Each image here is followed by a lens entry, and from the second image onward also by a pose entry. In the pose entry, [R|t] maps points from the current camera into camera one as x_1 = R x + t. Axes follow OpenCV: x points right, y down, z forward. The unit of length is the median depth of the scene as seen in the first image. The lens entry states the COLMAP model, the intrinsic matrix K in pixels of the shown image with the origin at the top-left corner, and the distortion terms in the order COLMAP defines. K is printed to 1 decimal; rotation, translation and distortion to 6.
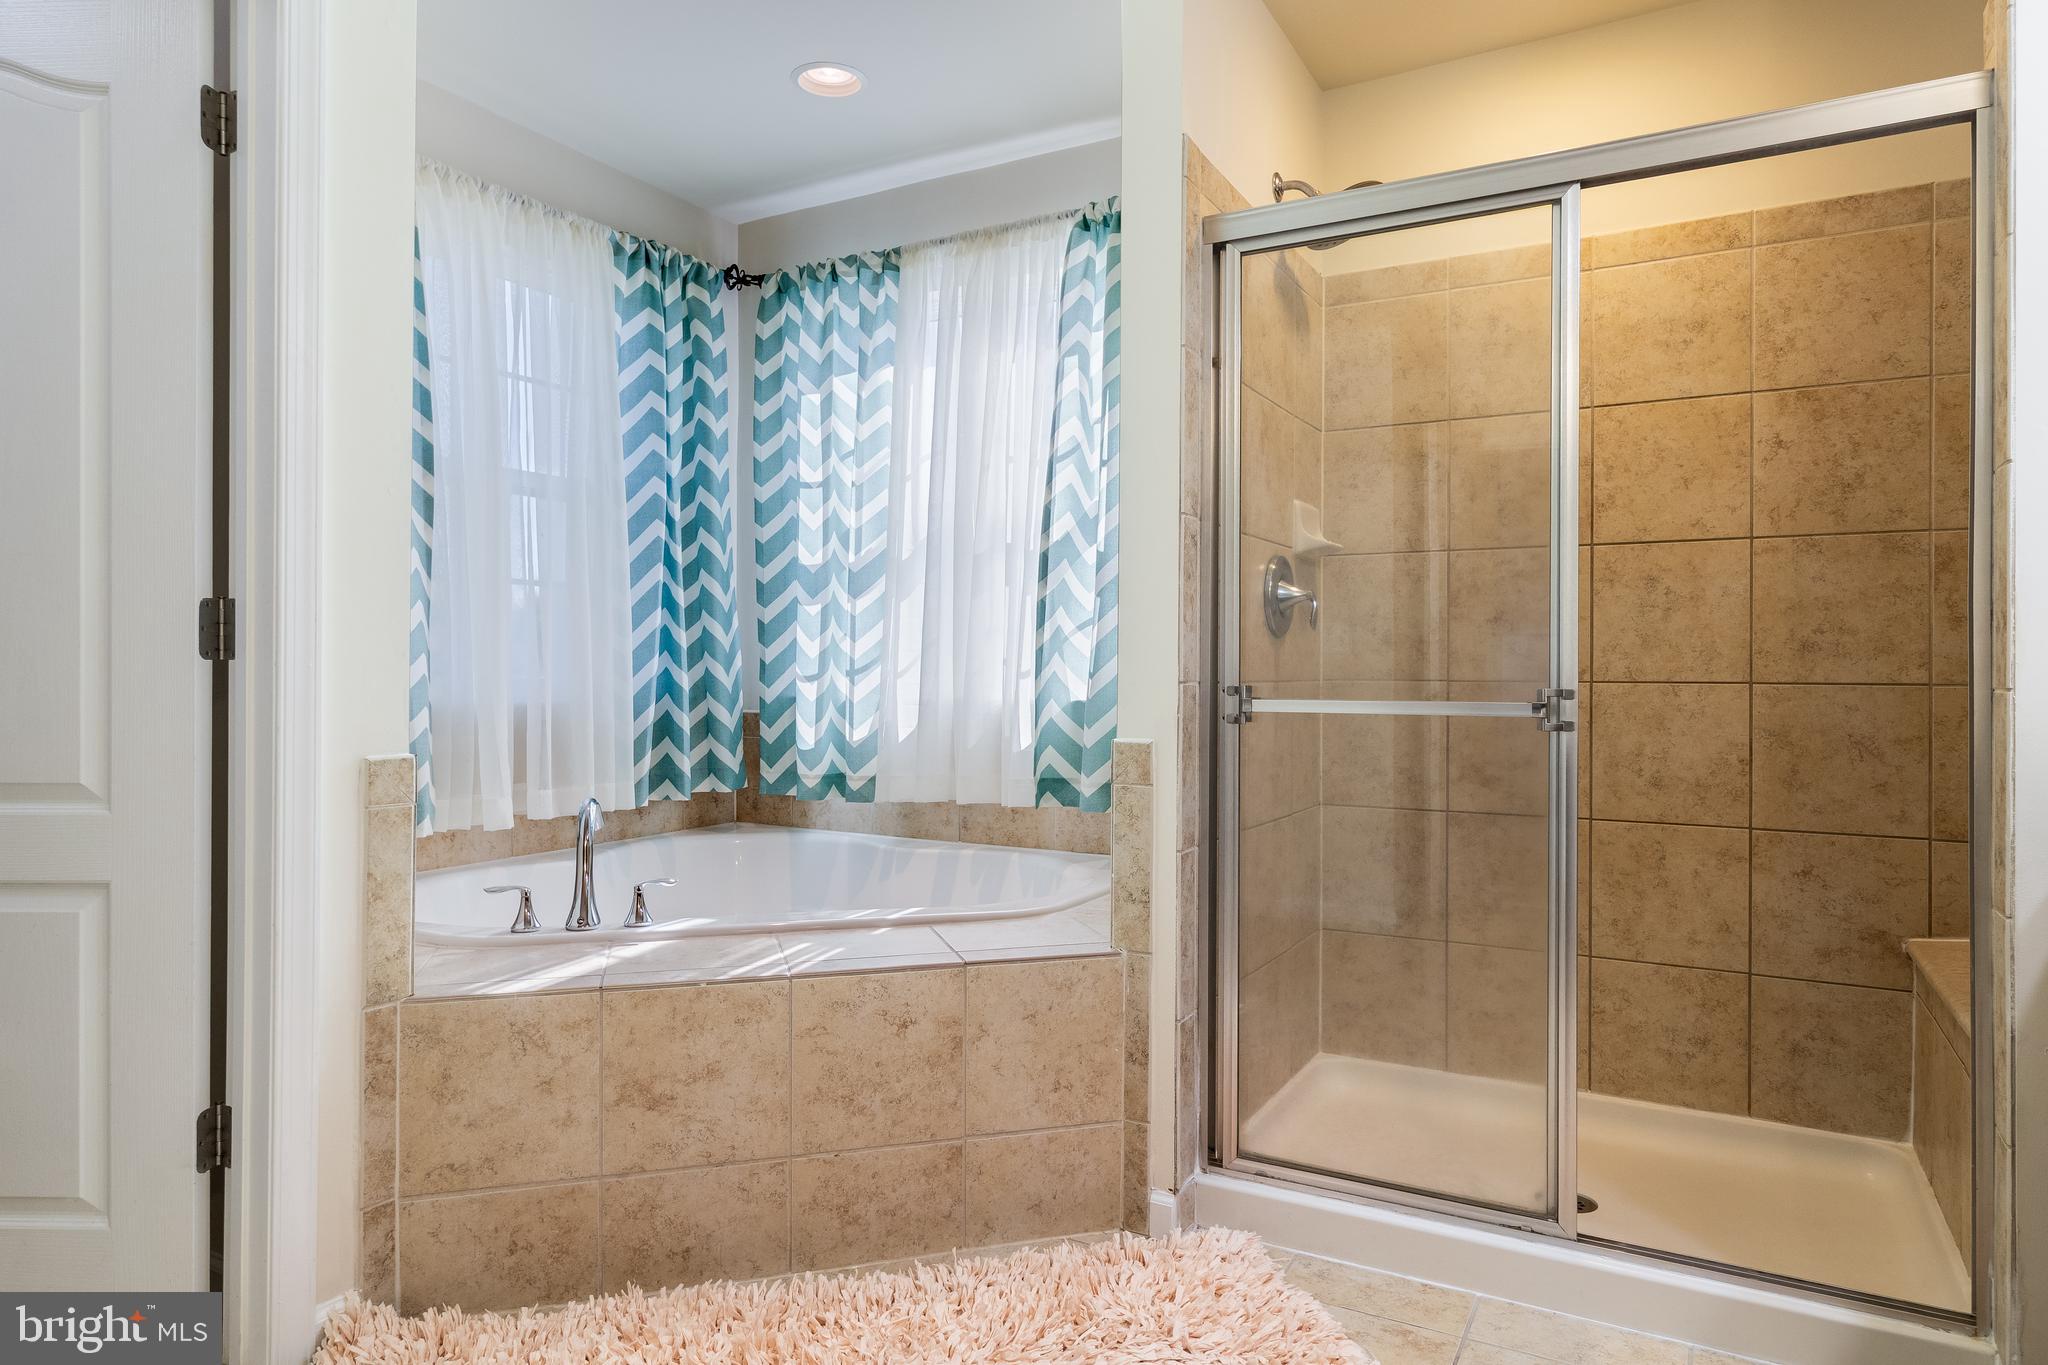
lens RADIAL K [[1233.8, 0, 1018.7], [0, 1233.8, 667.3], [0, 0, 1]] dist [0.002506, 0.001085]
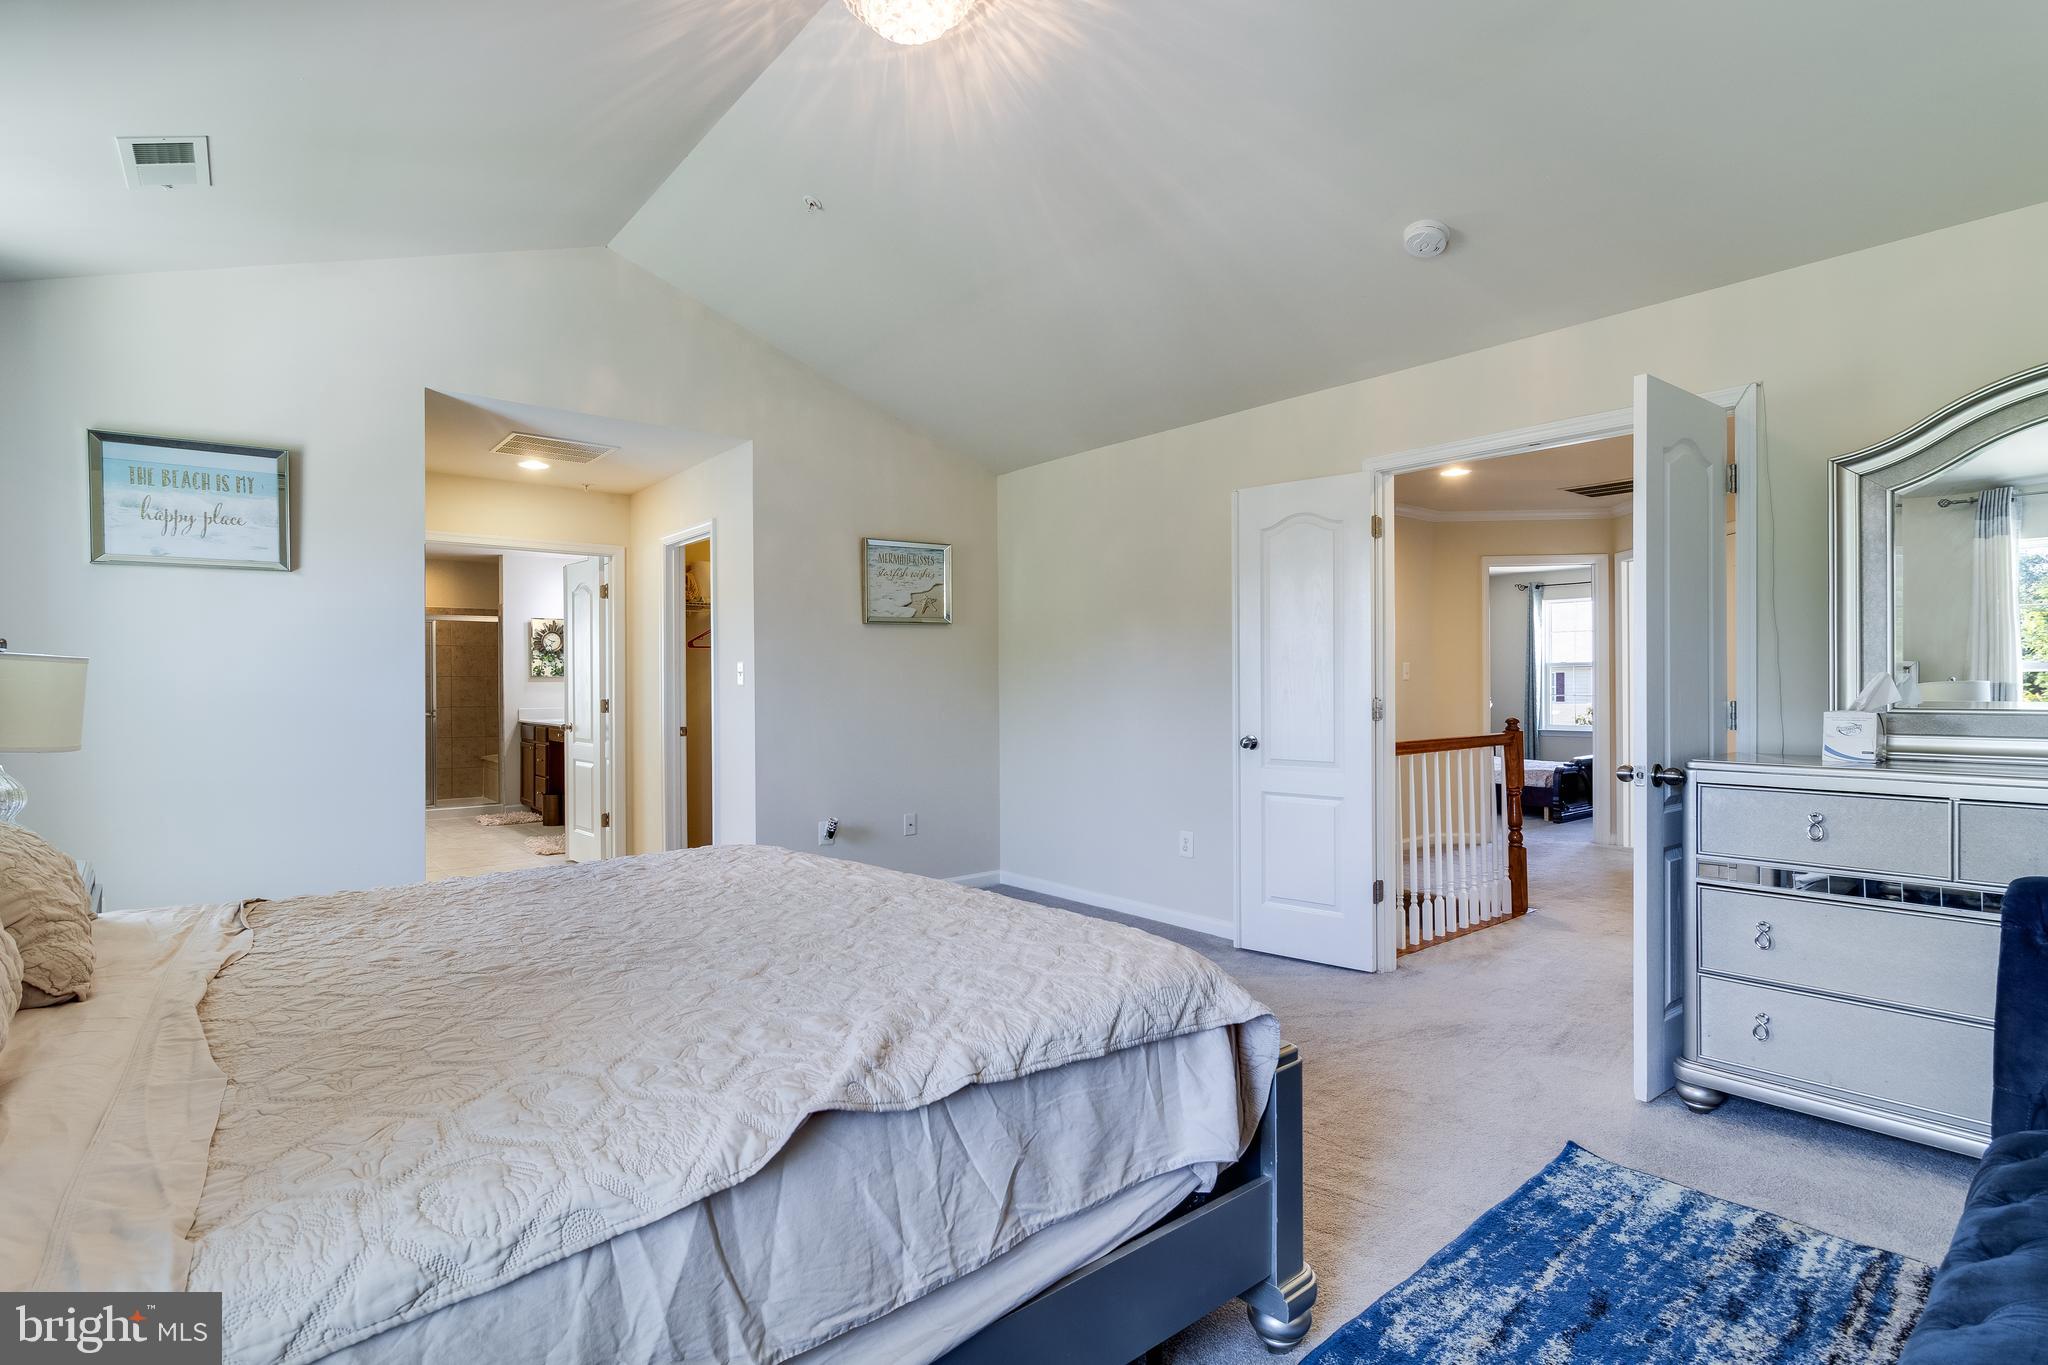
lens RADIAL K [[1022.7, 0, 1024.3], [0, 1022.7, 695.3], [0, 0, 1]] dist [-0.000411, -0.001982]
pose [[0.369818, -0.010089, 0.929050, -2.525144], [-0.004275, 0.999912, 0.012561, -0.103871], [-0.929094, -0.008617, 0.369742, -2.813846]]
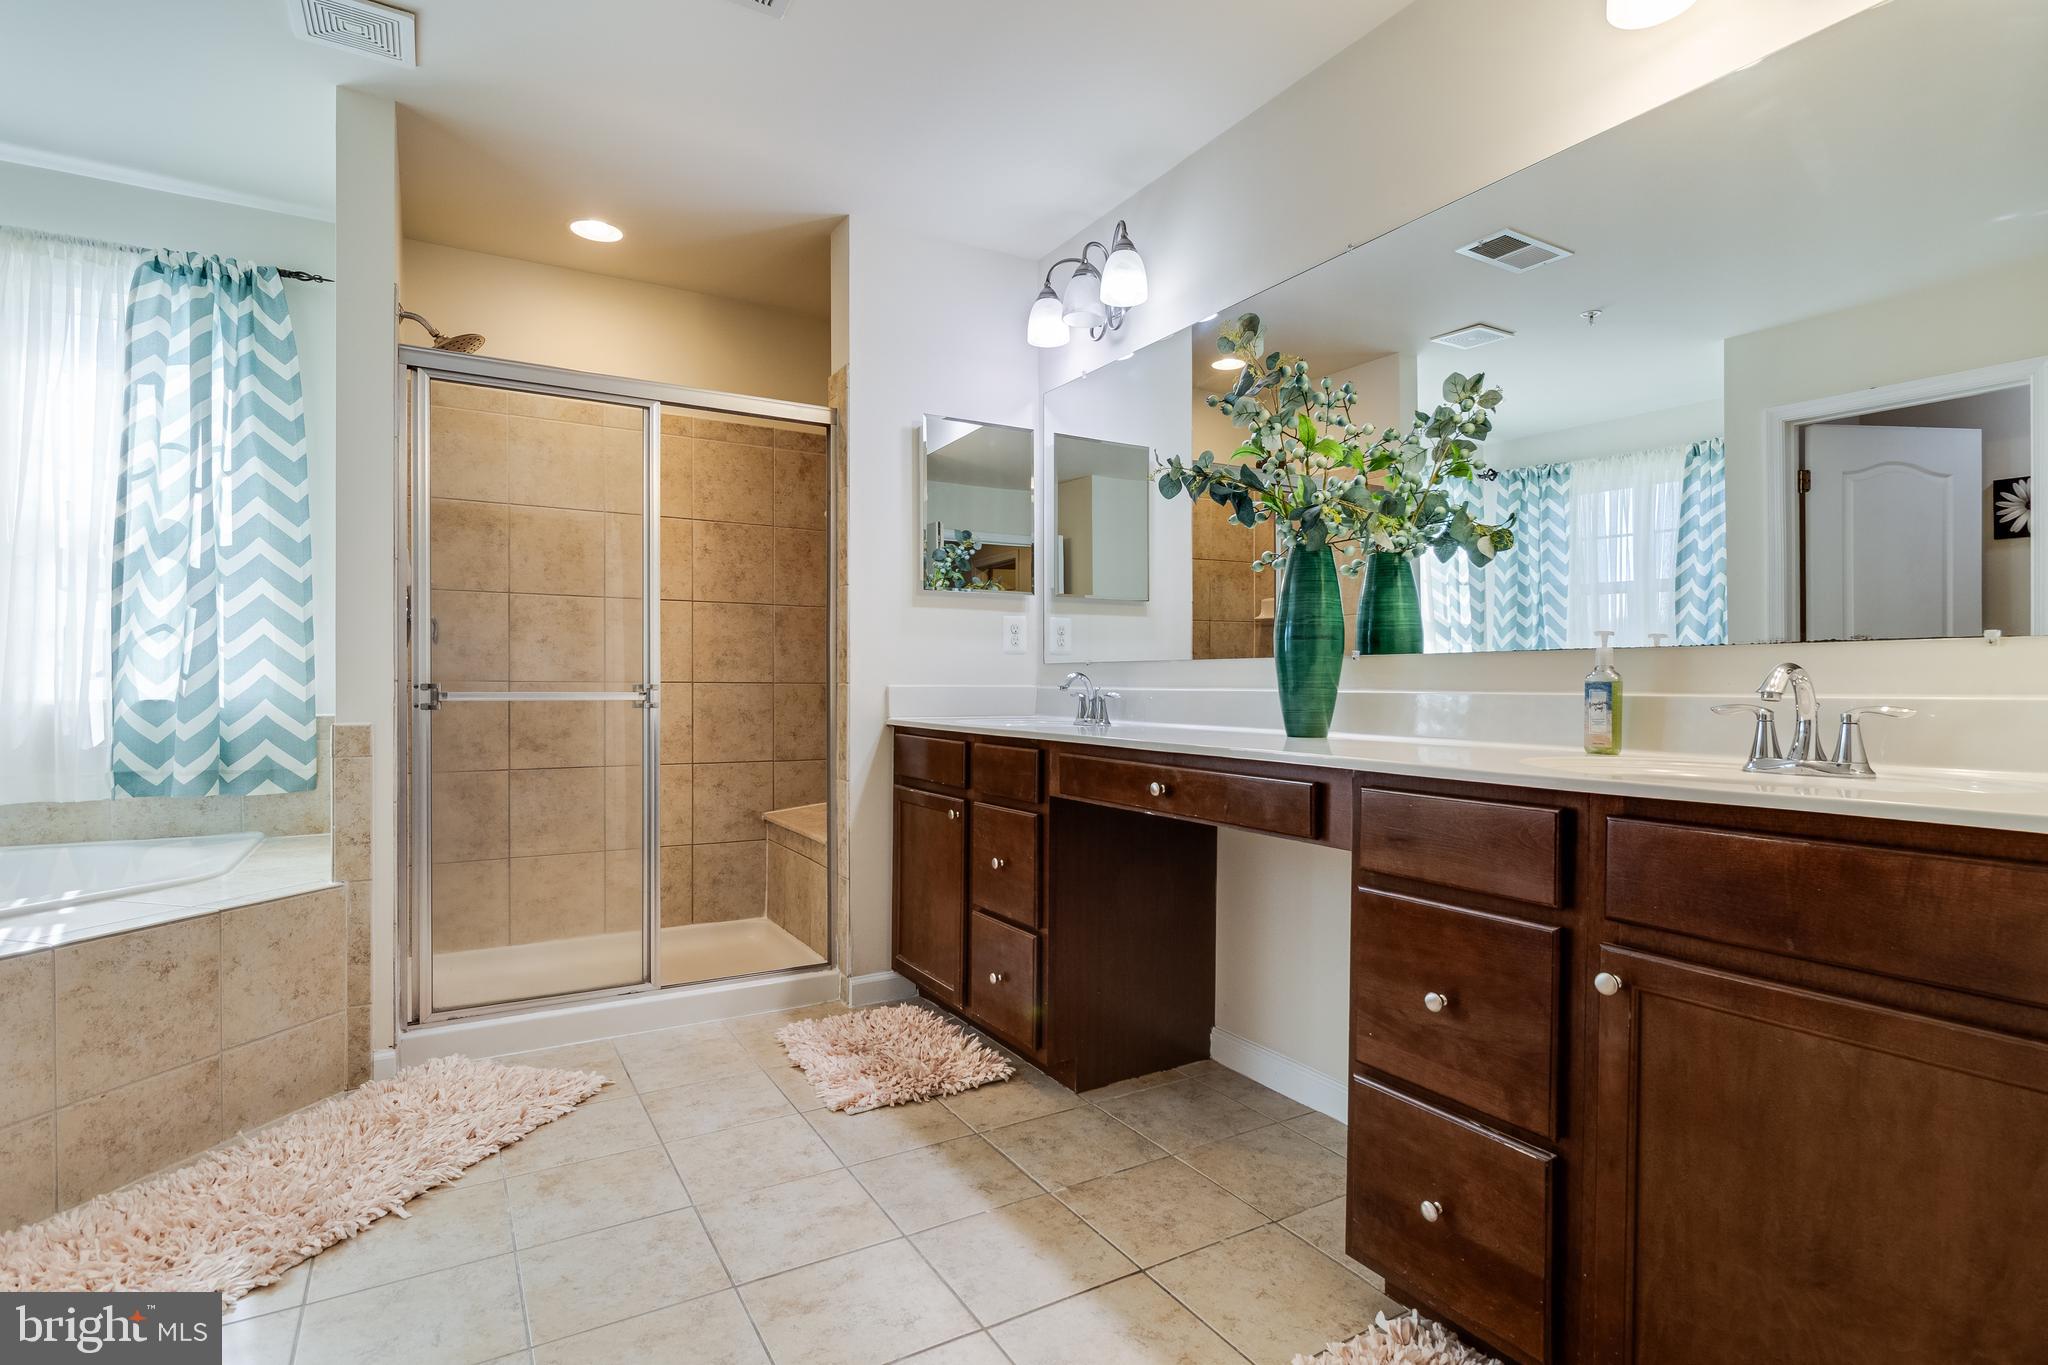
lens RADIAL K [[1022.7, 0, 1020.9], [0, 1022.7, 687.6], [0, 0, 1]] dist [-0.000411, -0.001982]
pose [[0.514176, -0.003017, 0.857680, -0.485240], [-0.005561, 0.999961, 0.006851, 0.008372], [-0.857667, -0.008292, 0.514139, -0.189247]]
